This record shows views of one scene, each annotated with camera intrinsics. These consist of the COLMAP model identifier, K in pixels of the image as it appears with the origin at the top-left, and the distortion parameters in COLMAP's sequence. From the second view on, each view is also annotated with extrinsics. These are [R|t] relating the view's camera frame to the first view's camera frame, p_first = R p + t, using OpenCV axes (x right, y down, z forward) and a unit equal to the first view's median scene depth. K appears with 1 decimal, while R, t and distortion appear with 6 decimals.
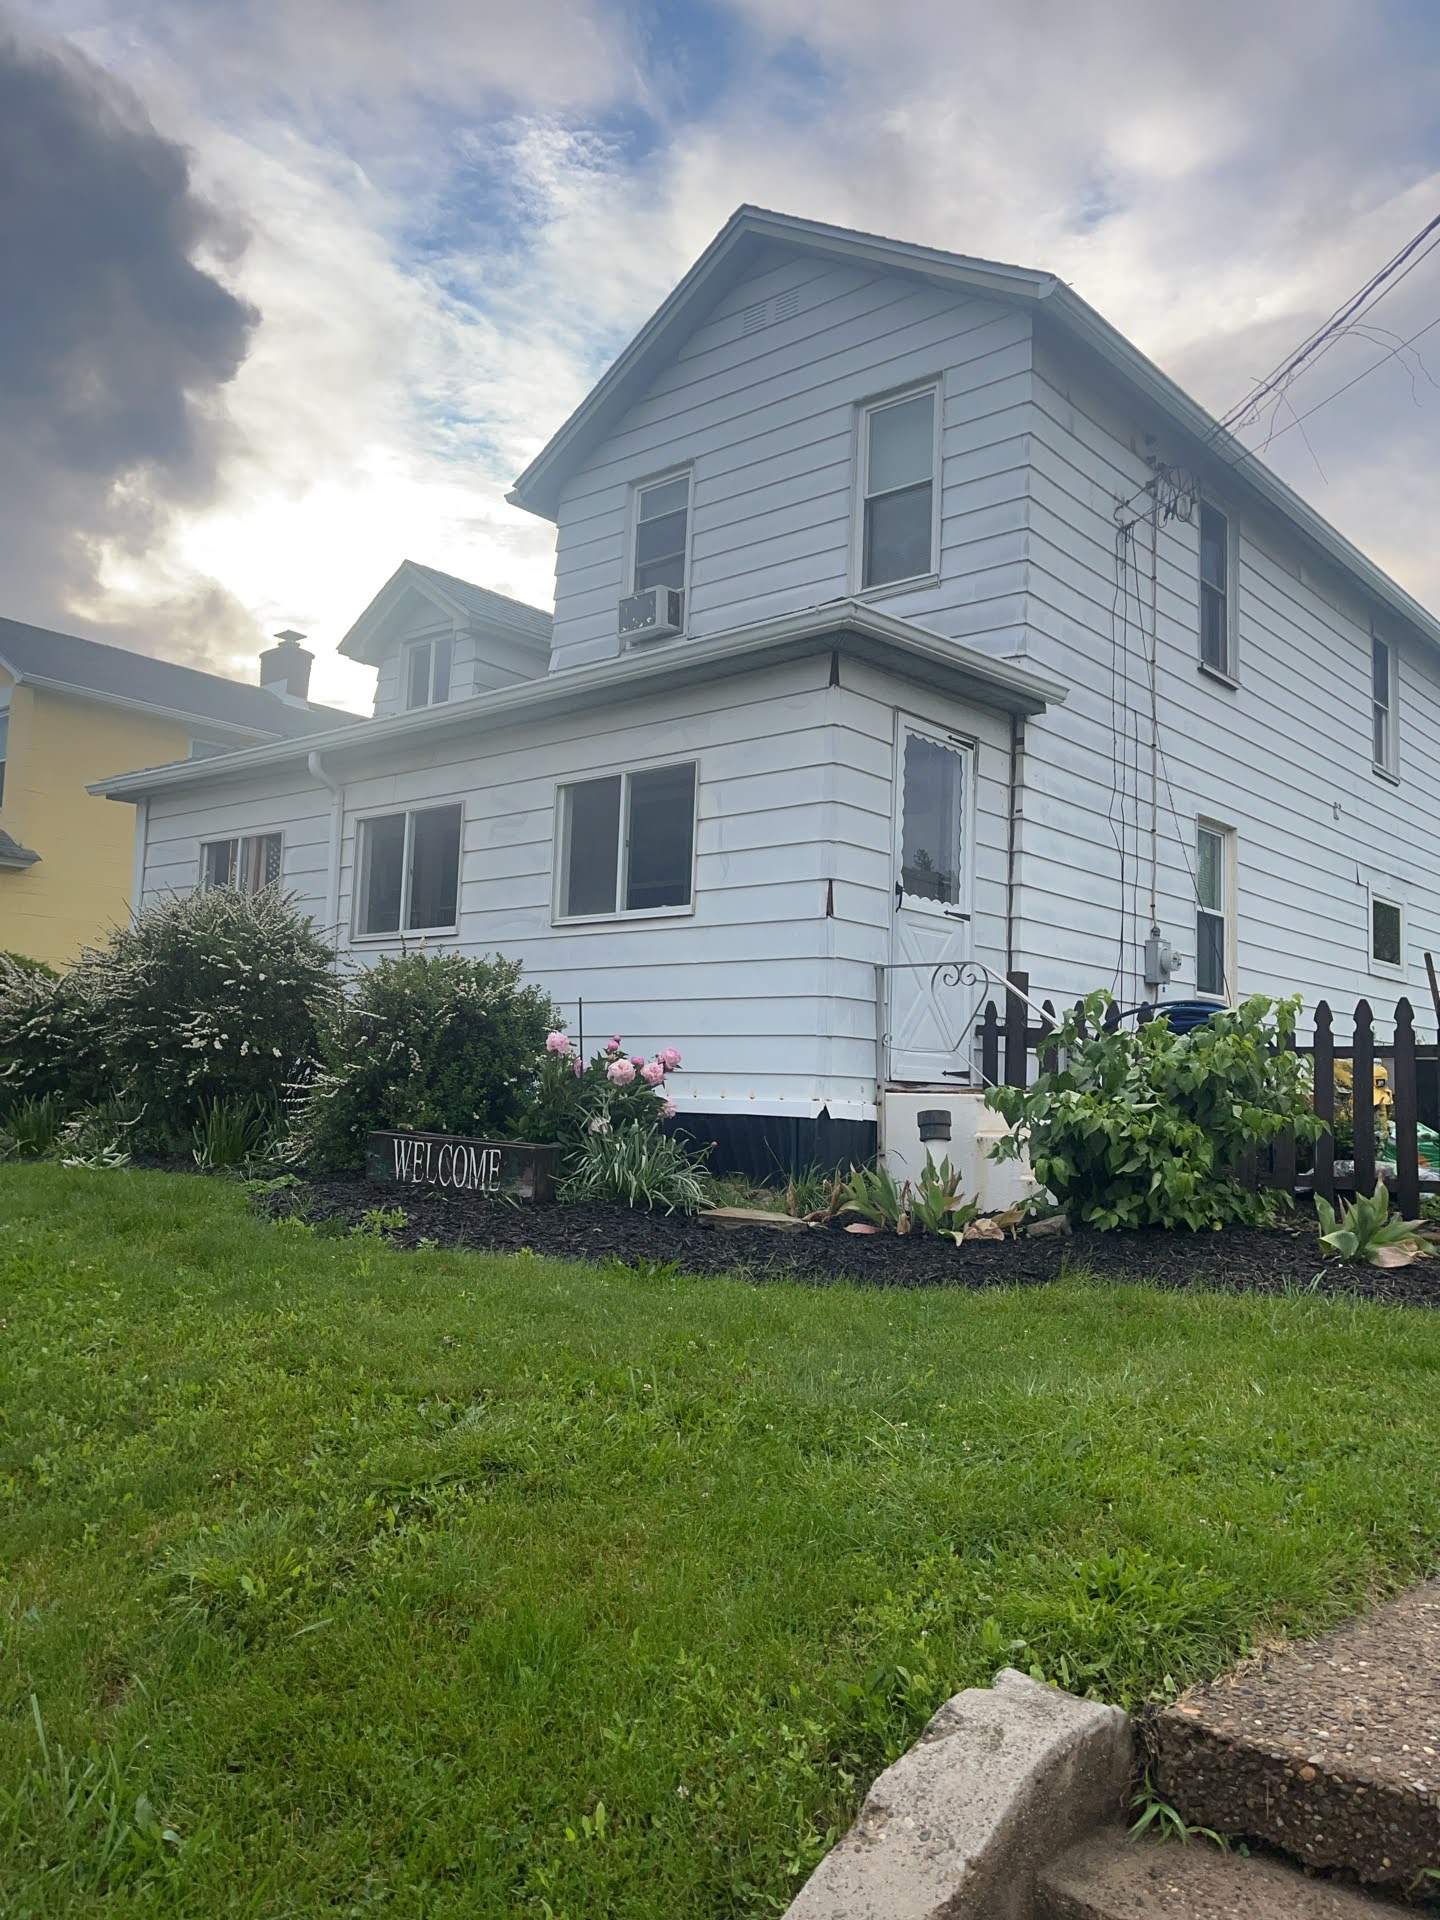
lens RADIAL K [[1459.8, 0, 720.0], [0, 1459.8, 960.0], [0, 0, 1]] dist [0.045088, 0.003994]
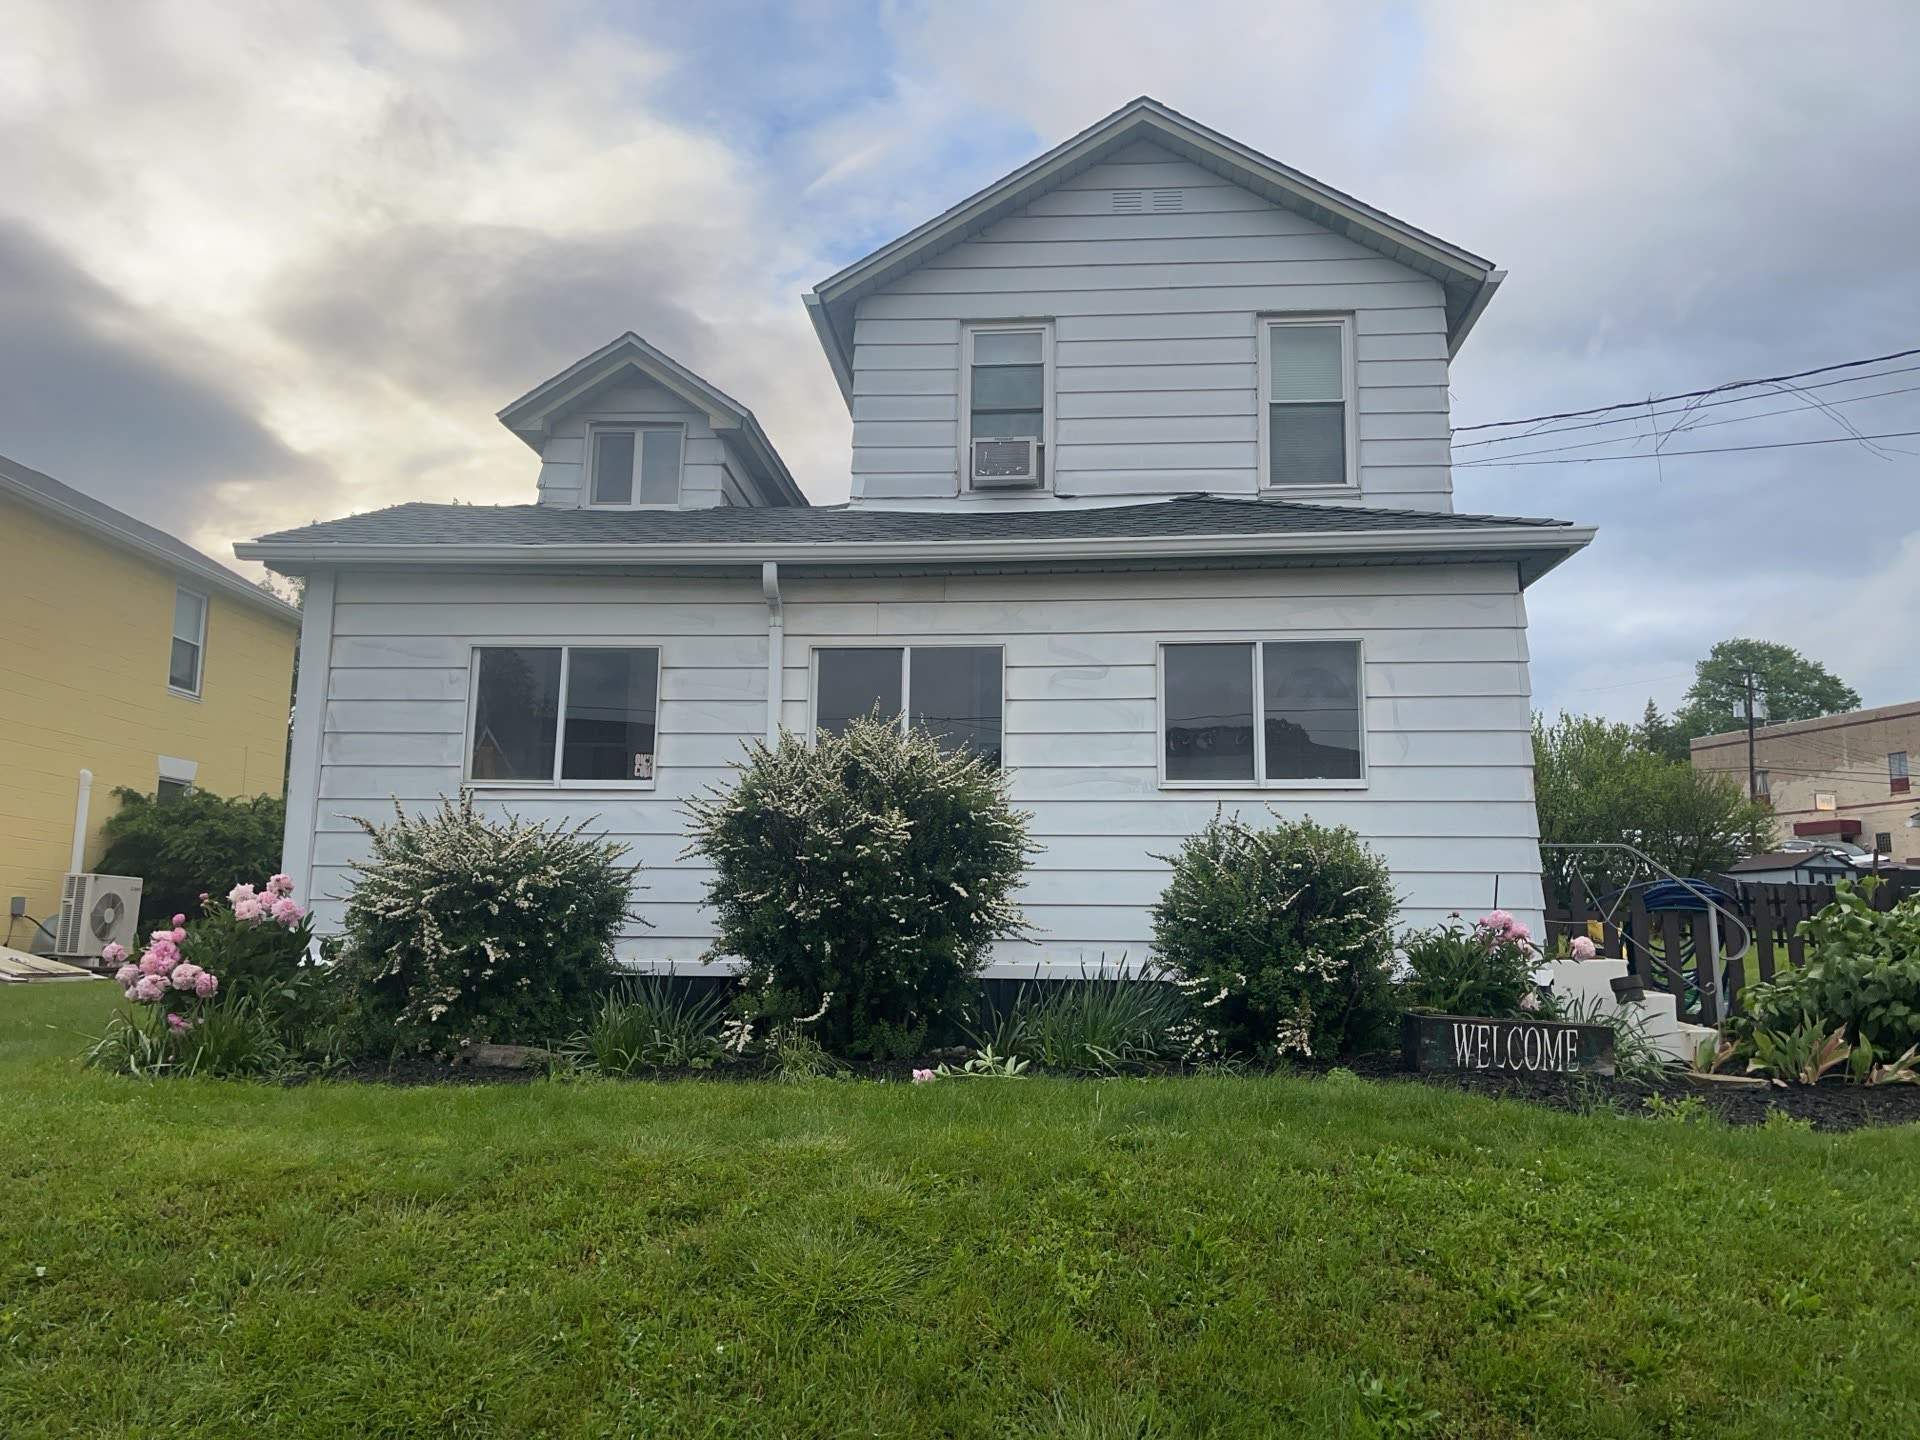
lens RADIAL K [[1459.8, 0, 960.0], [0, 1459.8, 720.0], [0, 0, 1]] dist [0.045088, 0.003994]
pose [[0.800397, 0.072800, 0.595034, -0.716570], [-0.038062, 0.996768, -0.070752, 0.003787], [-0.598261, 0.033982, 0.800580, 0.283034]]
